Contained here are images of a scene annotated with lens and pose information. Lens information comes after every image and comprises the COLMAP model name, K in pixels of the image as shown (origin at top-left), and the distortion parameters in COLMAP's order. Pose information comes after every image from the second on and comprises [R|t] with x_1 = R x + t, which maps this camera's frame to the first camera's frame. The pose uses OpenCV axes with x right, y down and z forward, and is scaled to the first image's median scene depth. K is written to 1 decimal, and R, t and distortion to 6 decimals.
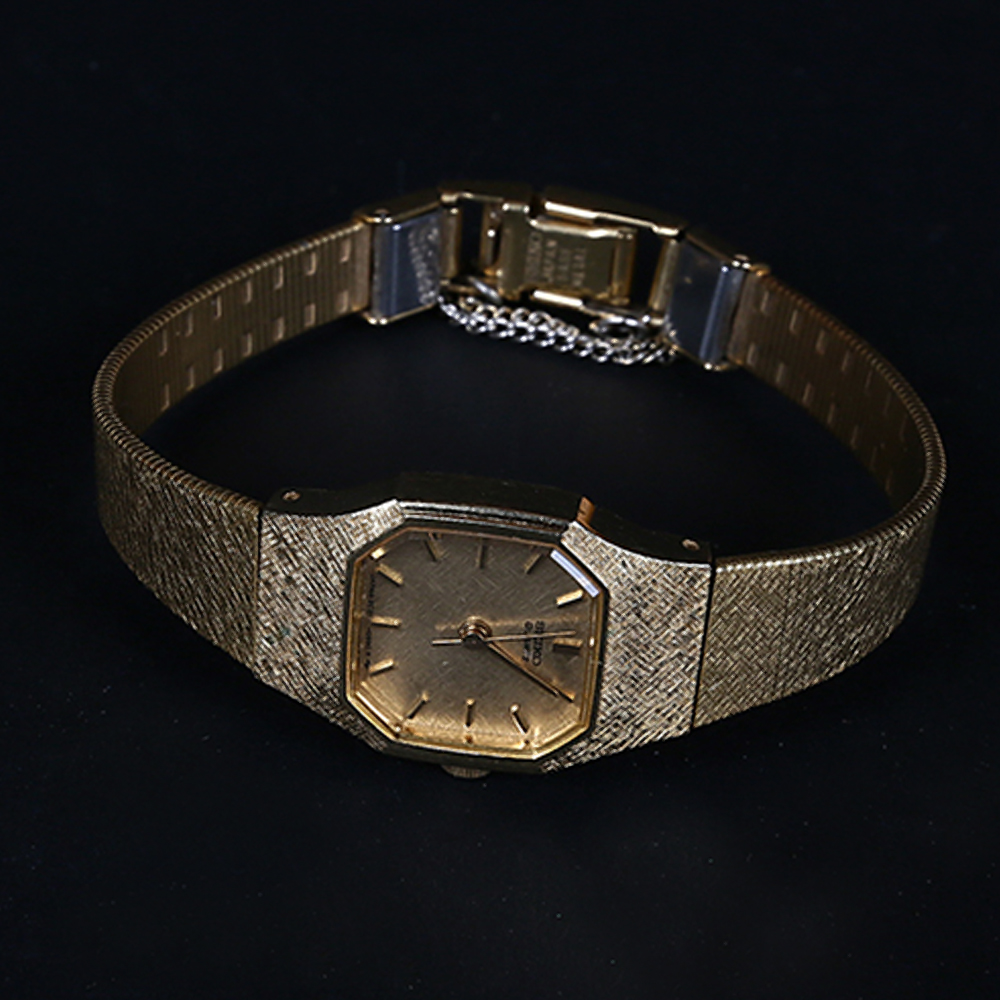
lens RADIAL K [[1595.9, 0, 498.9], [0, 1595.9, 499.5], [0, 0, 1]] dist [0.005815, 0.000000]
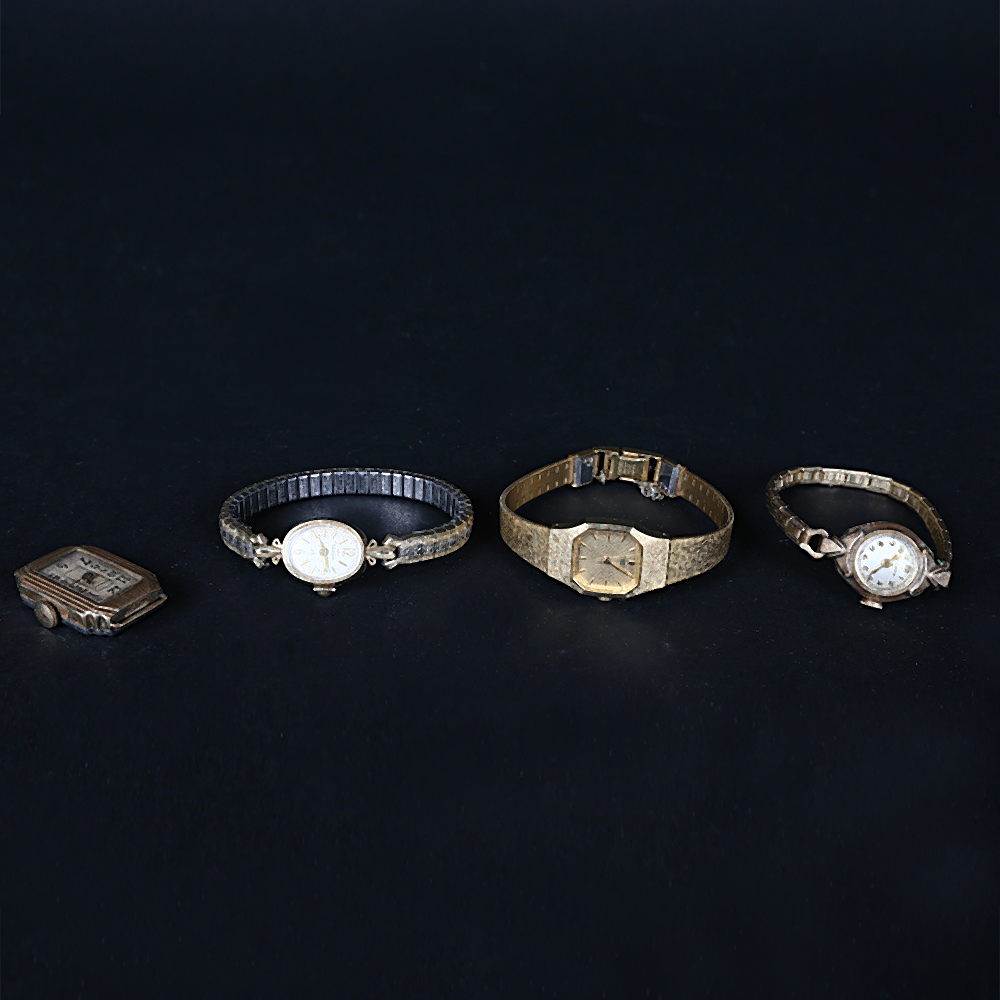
lens RADIAL K [[1172.6, 0, 500.9], [0, 1172.6, 501.1], [0, 0, 1]] dist [0.007885, 0.000000]
pose [[0.998476, -0.004416, -0.055002, -0.109683], [-0.007559, 0.976446, -0.215630, 0.534220], [0.054659, 0.215717, 0.974925, -1.689880]]
